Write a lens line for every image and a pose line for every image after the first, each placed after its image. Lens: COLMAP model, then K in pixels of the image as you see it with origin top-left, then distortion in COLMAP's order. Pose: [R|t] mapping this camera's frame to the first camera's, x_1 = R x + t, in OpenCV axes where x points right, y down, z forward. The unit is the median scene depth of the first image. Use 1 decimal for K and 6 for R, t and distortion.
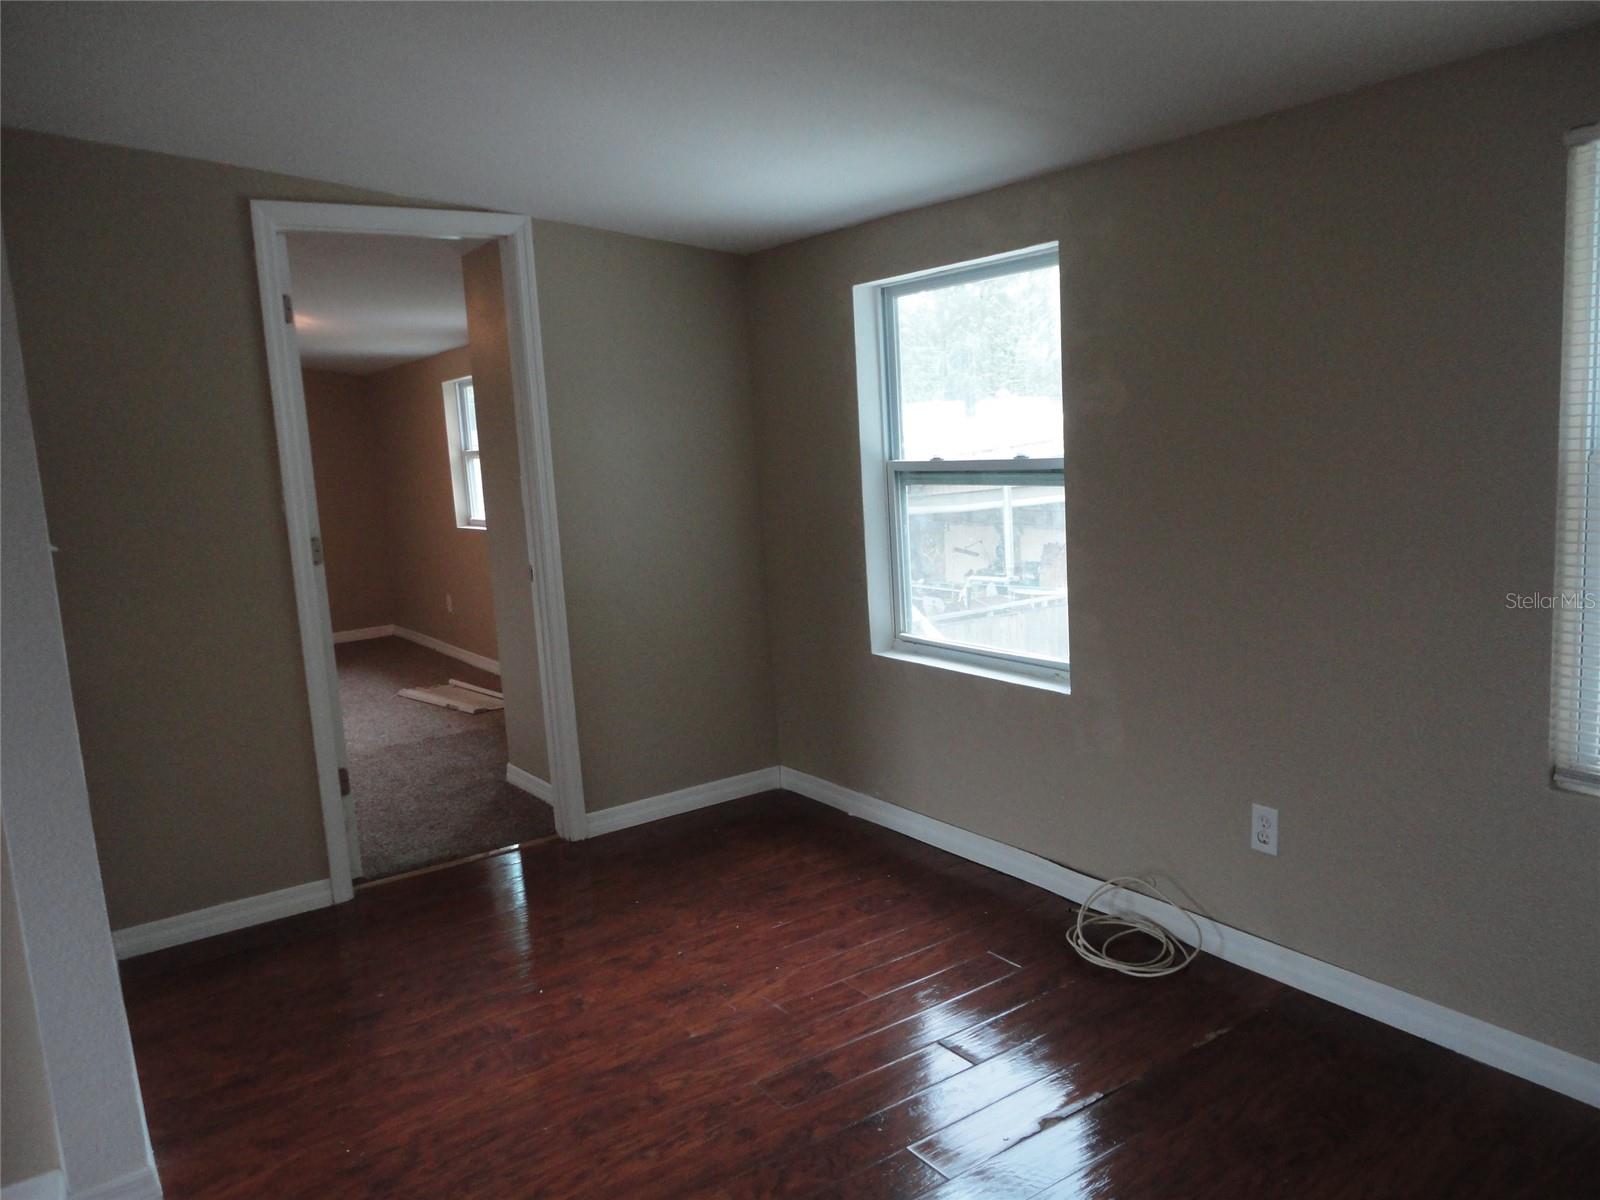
lens RADIAL K [[1153.5, 0, 792.1], [0, 1153.5, 595.8], [0, 0, 1]] dist [-0.005305, -0.004770]
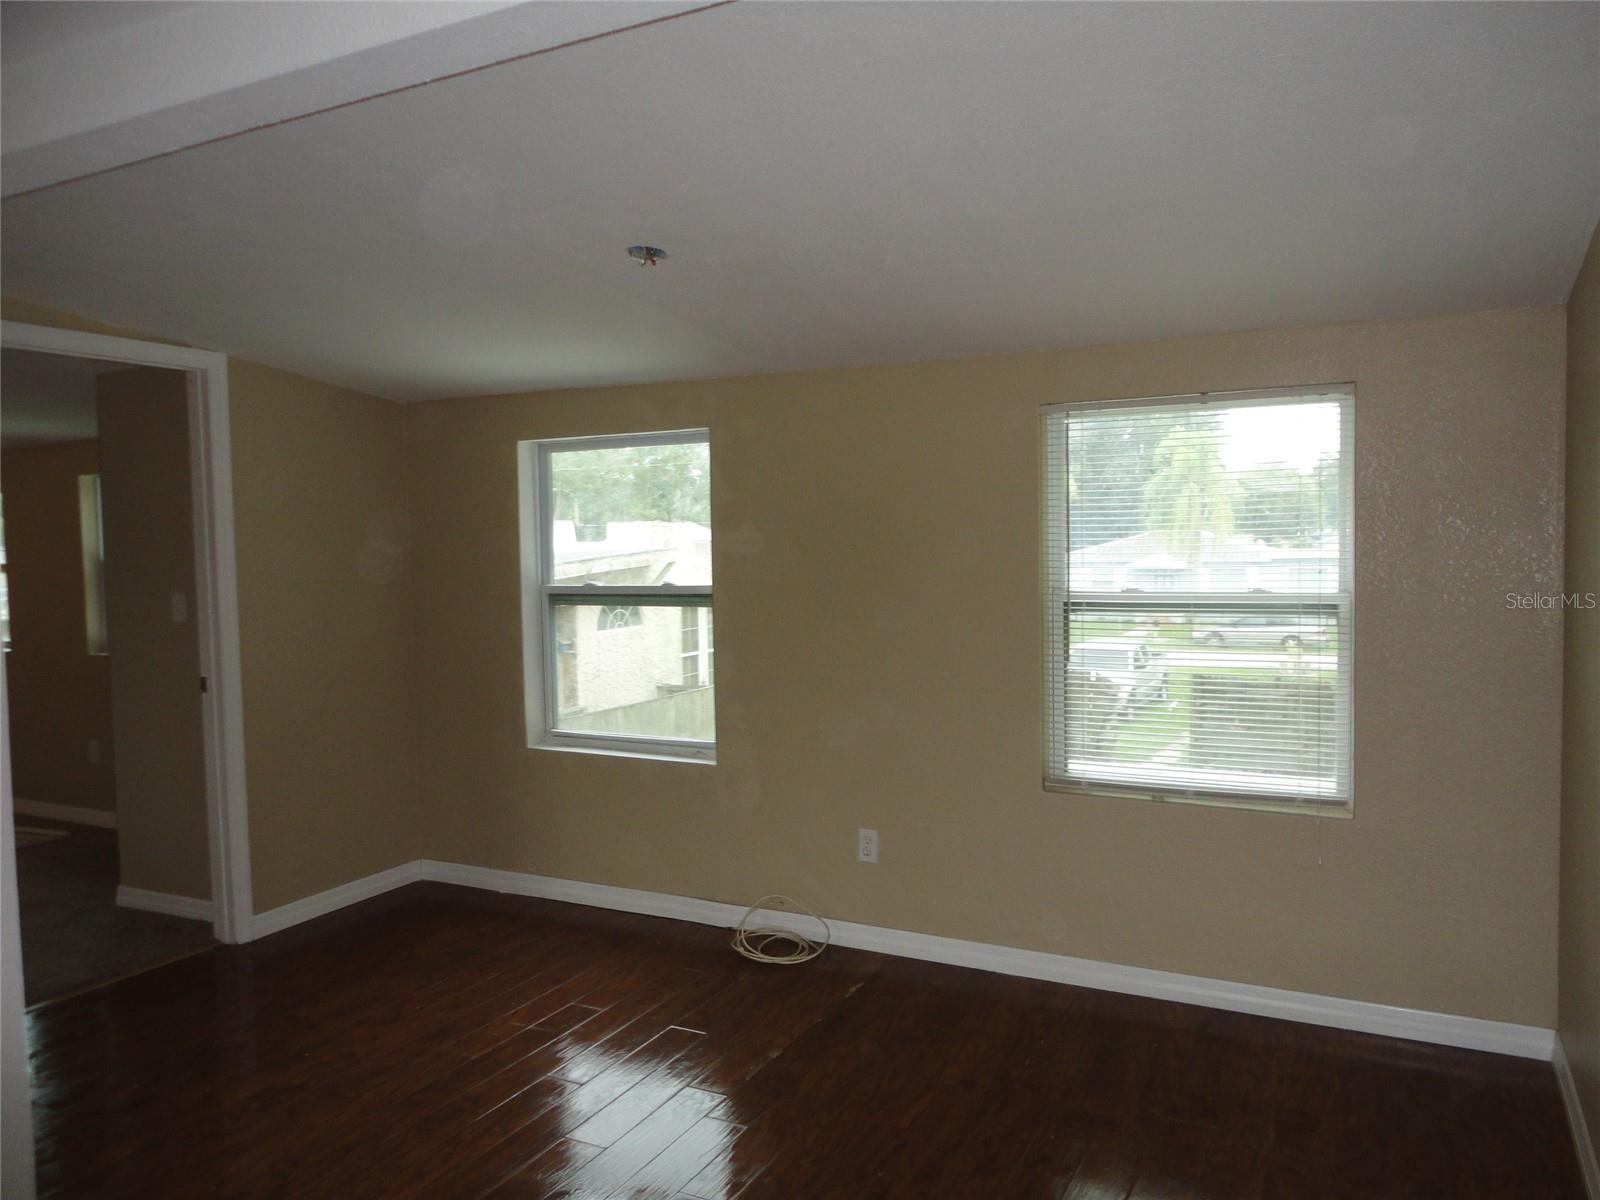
lens RADIAL K [[1158.0, 0, 800.0], [0, 1158.0, 600.0], [0, 0, 1]] dist [0.008323, -0.003796]
pose [[0.881915, 0.016223, 0.471129, -0.293554], [0.033979, 0.994620, -0.097855, 0.030596], [-0.470182, 0.102308, 0.876620, -0.215768]]
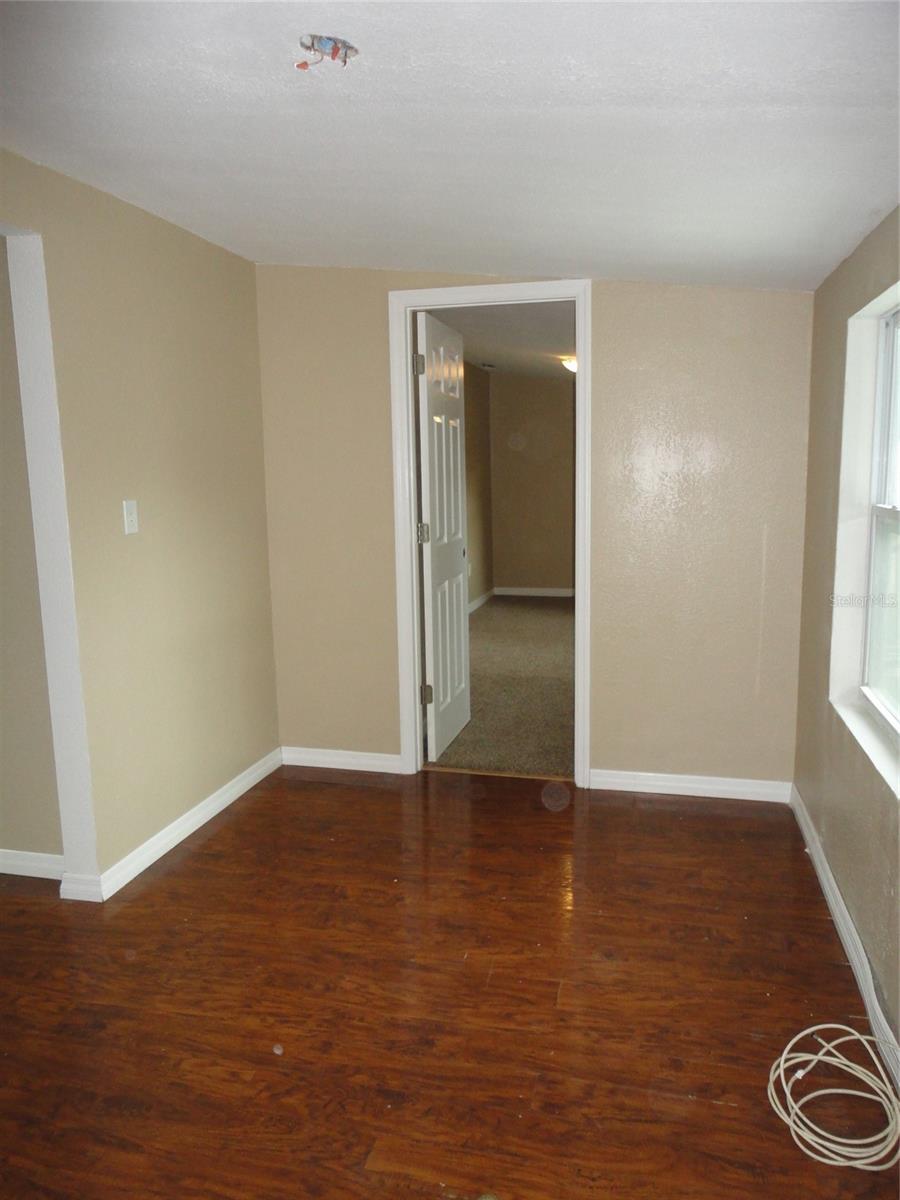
lens RADIAL K [[868.5, 0, 453.1], [0, 868.5, 596.6], [0, 0, 1]] dist [0.008323, -0.003796]
pose [[0.671741, 0.164940, -0.722190, 0.446343], [-0.131192, 0.985975, 0.103158, -0.084128], [0.729076, 0.025450, 0.683959, 0.311424]]
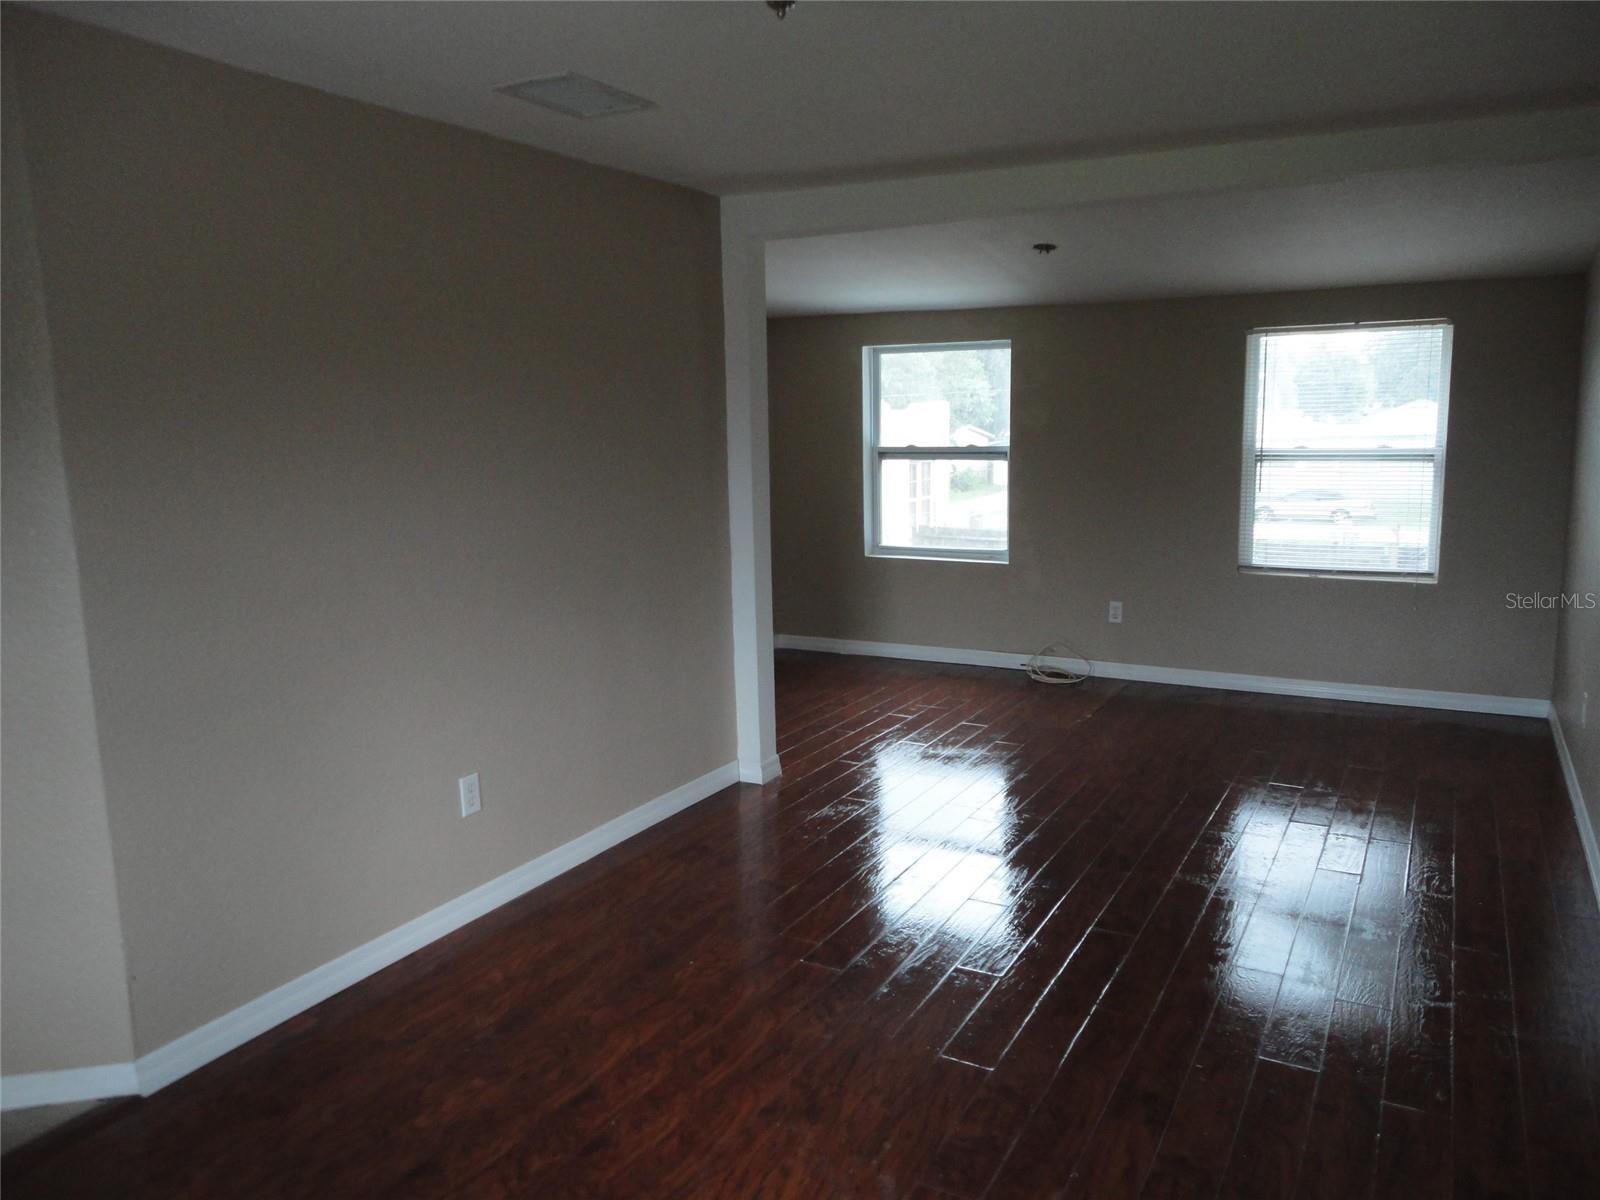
lens RADIAL K [[1158.0, 0, 800.0], [0, 1158.0, 600.0], [0, 0, 1]] dist [0.008323, -0.003796]
pose [[0.894438, -0.028815, 0.446263, -0.968454], [0.028753, 0.999563, 0.006914, 0.122182], [-0.446267, 0.006647, 0.894875, -0.632610]]
